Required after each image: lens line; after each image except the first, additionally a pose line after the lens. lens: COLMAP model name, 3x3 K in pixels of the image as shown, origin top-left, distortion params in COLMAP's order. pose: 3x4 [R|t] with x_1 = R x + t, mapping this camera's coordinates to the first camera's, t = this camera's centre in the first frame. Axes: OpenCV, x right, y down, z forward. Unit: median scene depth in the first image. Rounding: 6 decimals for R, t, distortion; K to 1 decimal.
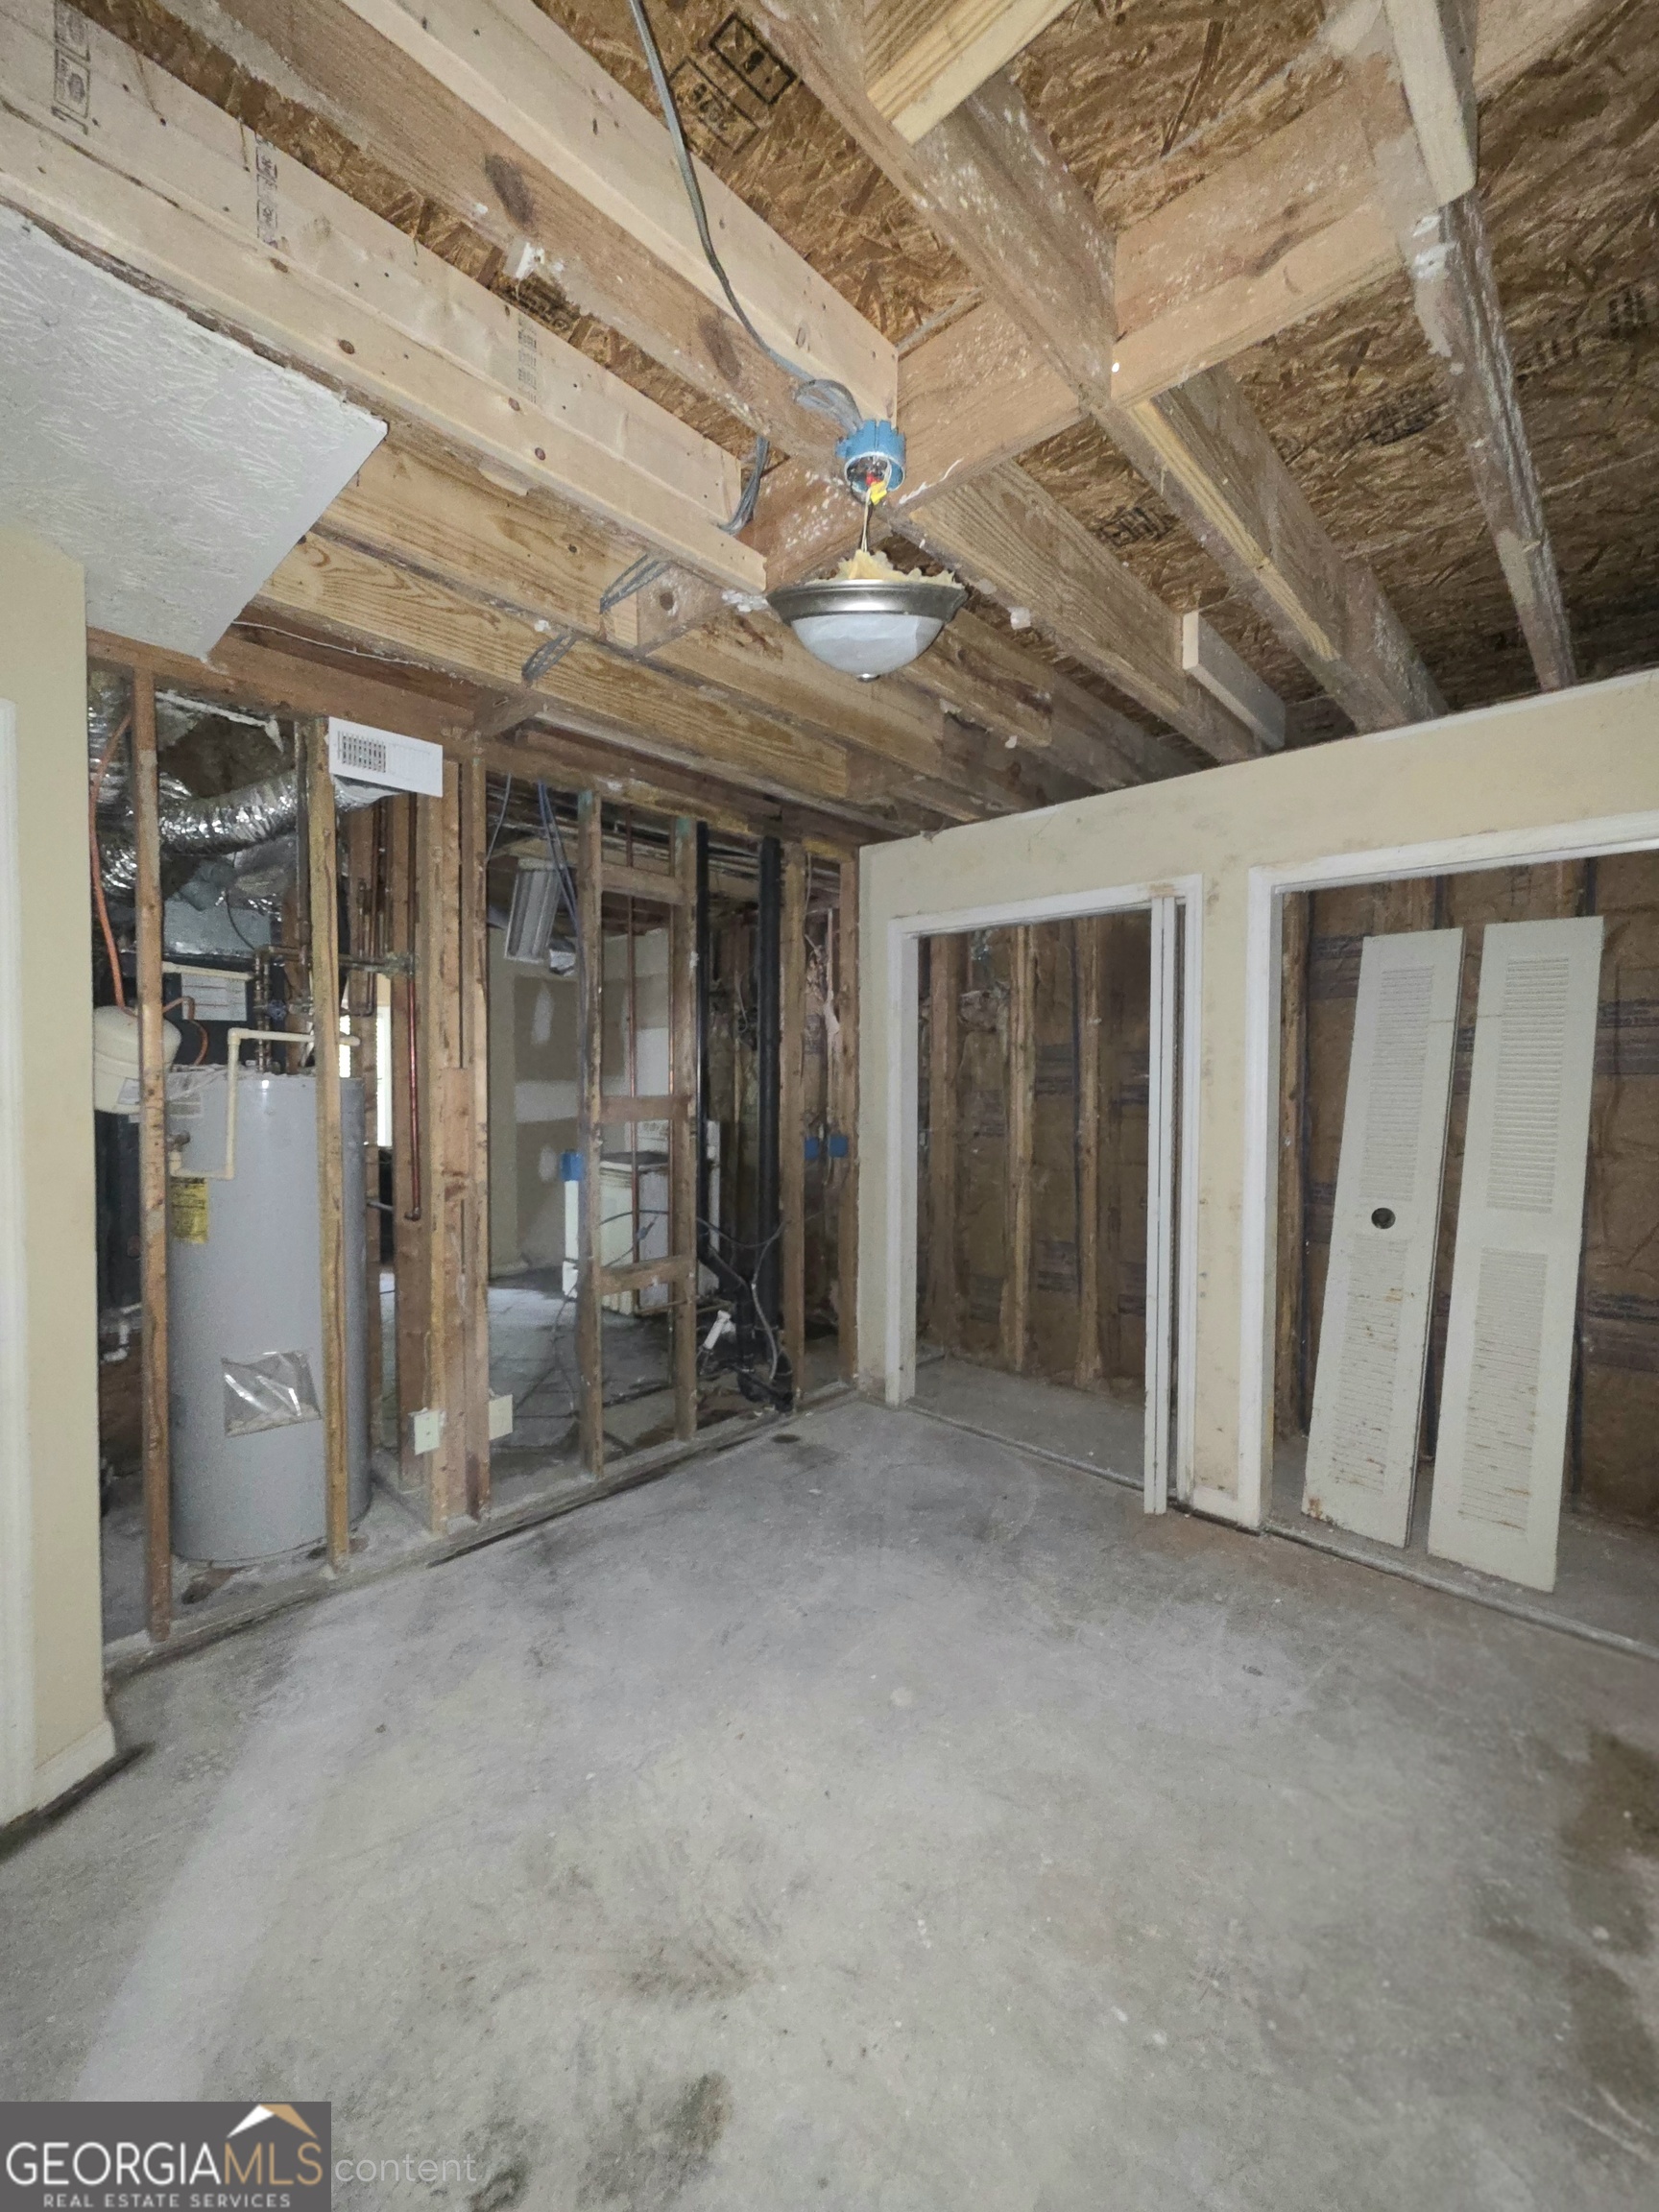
lens RADIAL K [[888.8, 0, 835.1], [0, 888.8, 1112.2], [0, 0, 1]] dist [-0.001486, 0.000727]
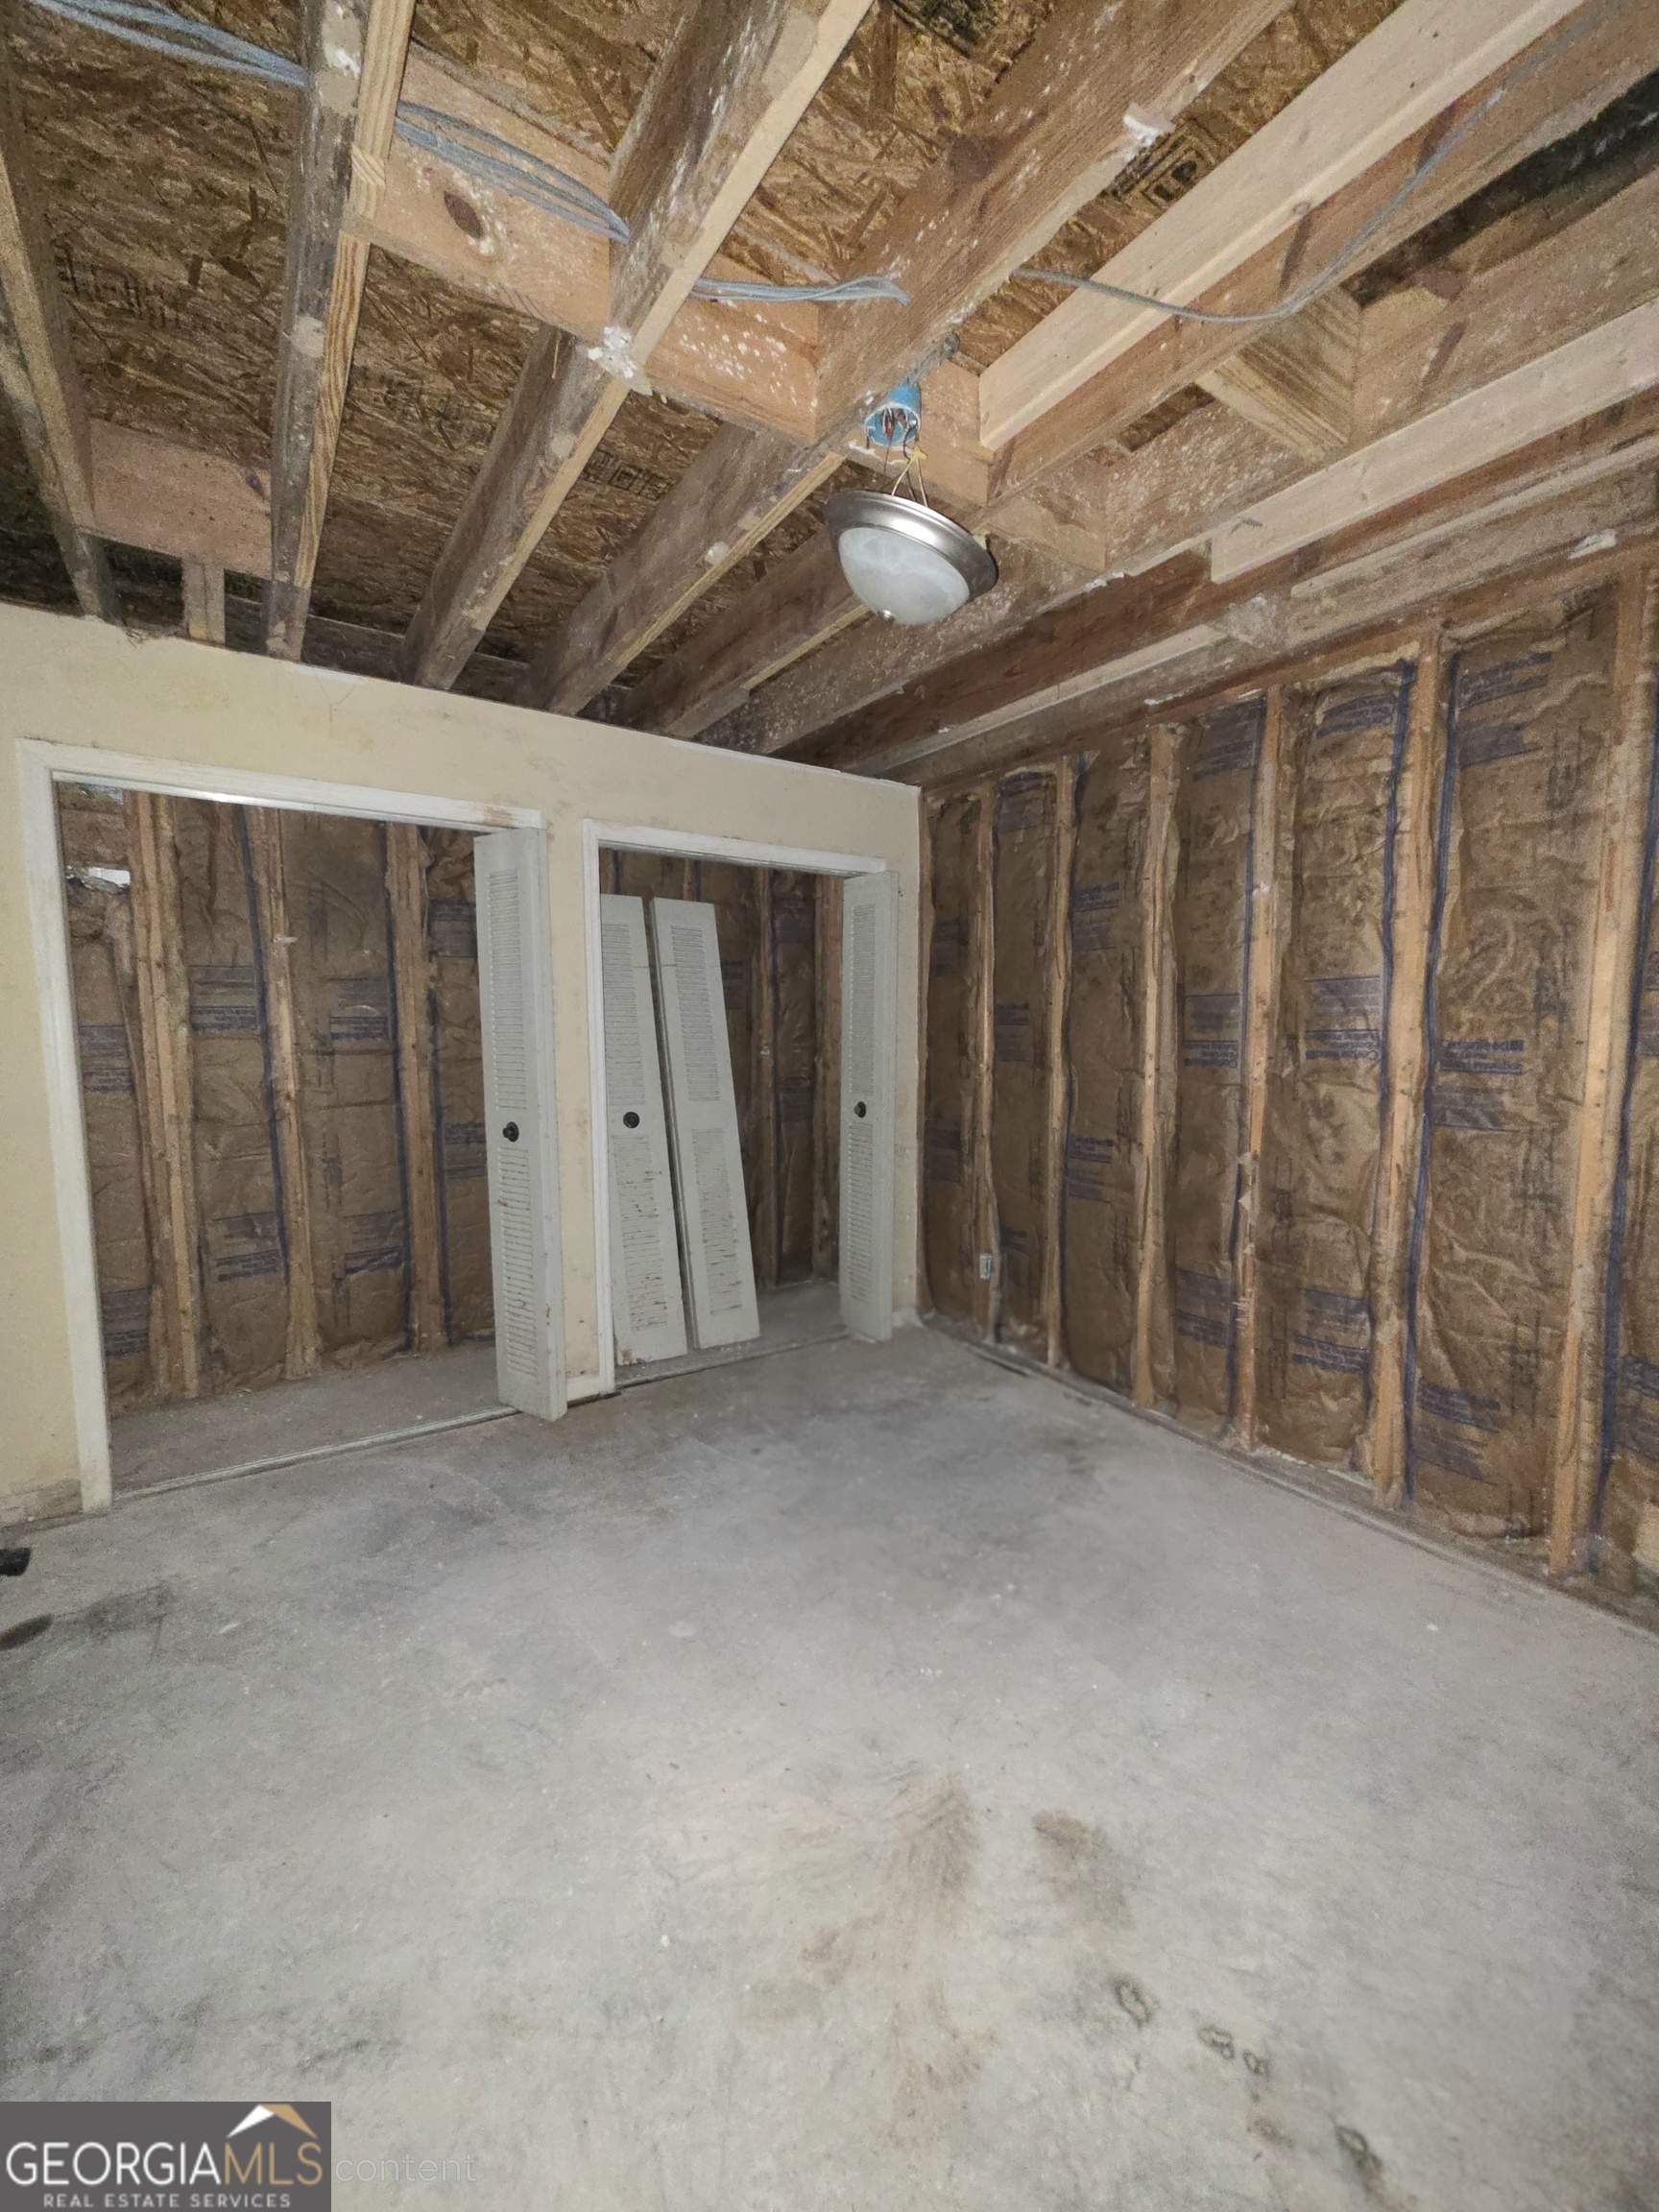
lens RADIAL K [[888.8, 0, 835.1], [0, 888.8, 1112.2], [0, 0, 1]] dist [-0.001486, 0.000727]
pose [[0.215322, -0.096447, 0.971769, -0.535146], [0.039183, 0.995163, 0.090087, 0.004294], [-0.975757, 0.018679, 0.218059, 0.414548]]
